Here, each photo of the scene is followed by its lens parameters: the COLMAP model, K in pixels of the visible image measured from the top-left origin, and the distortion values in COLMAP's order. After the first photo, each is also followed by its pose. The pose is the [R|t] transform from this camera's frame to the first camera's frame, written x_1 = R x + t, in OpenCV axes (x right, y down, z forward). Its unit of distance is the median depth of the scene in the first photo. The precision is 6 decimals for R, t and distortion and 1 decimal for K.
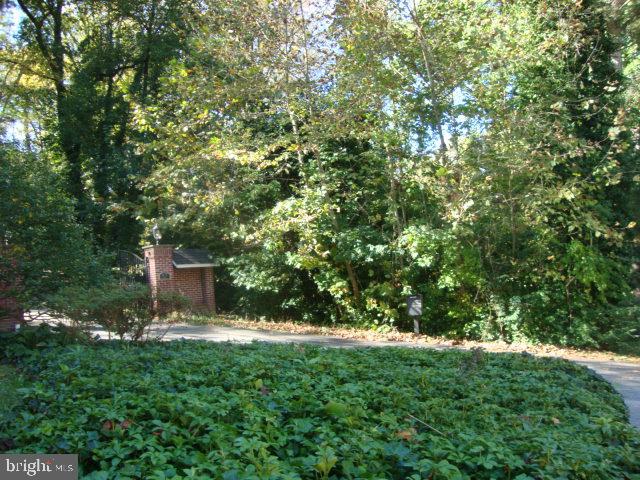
lens RADIAL K [[582.0, 0, 319.1], [0, 582.0, 240.2], [0, 0, 1]] dist [-0.112318, 0.087215]
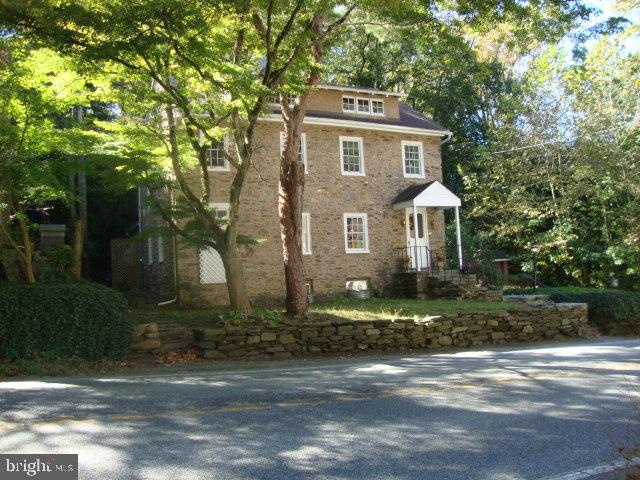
lens RADIAL K [[582.0, 0, 321.1], [0, 582.0, 242.6], [0, 0, 1]] dist [-0.112318, 0.087215]
pose [[0.935390, 0.003843, -0.353597, -0.102197], [0.011470, 0.999085, 0.041200, -0.126094], [0.353432, -0.042594, 0.934490, -1.283077]]
